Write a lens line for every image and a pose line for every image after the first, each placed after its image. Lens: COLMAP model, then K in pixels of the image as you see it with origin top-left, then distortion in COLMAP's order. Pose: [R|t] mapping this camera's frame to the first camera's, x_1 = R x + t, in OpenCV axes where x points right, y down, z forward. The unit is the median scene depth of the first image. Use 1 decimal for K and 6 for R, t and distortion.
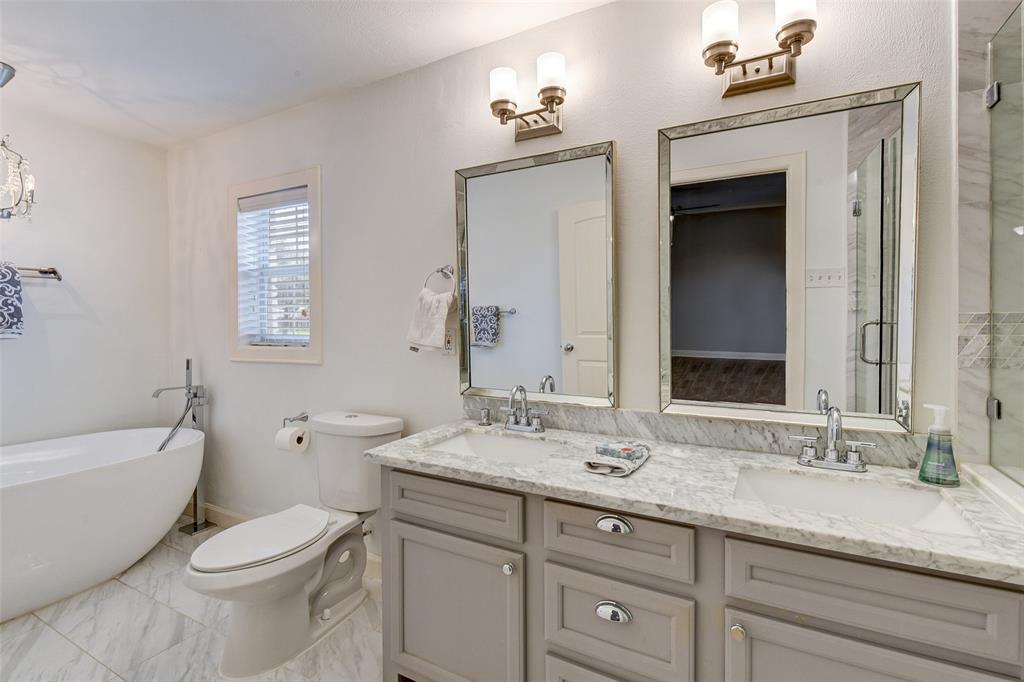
lens RADIAL K [[434.9, 0, 558.0], [0, 434.9, 312.0], [0, 0, 1]] dist [0.000231, -0.000257]
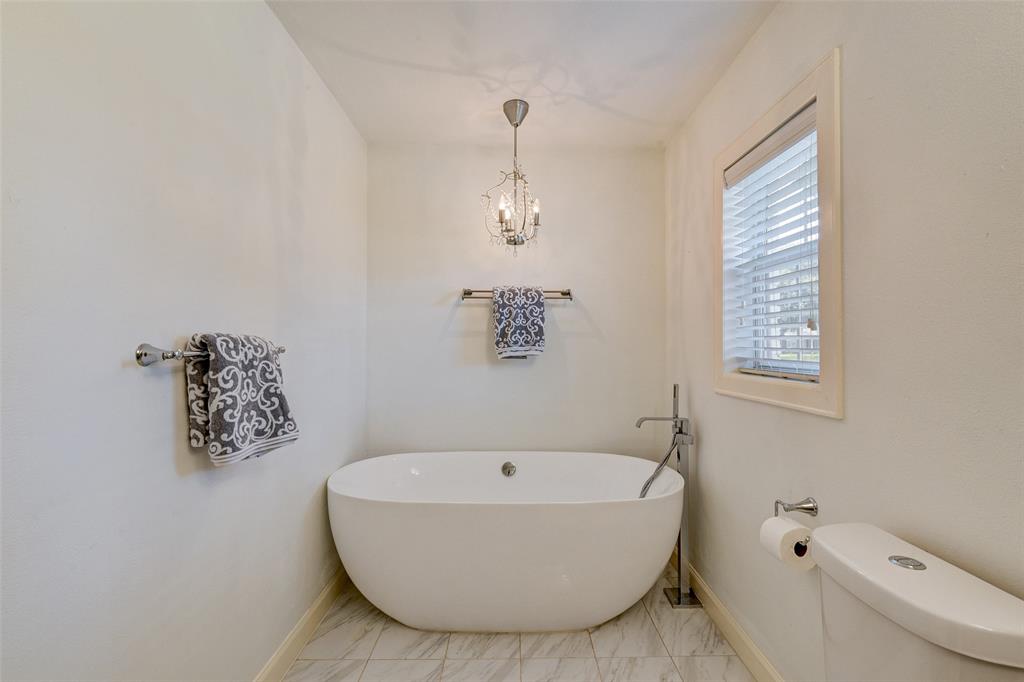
lens RADIAL K [[453.3, 0, 510.4], [0, 453.3, 344.1], [0, 0, 1]] dist [0.002679, -0.000578]
pose [[0.380978, 0.006132, -0.924564, -0.195412], [0.020358, 0.999680, 0.015019, 0.012651], [0.924360, -0.024545, 0.380731, 0.437594]]
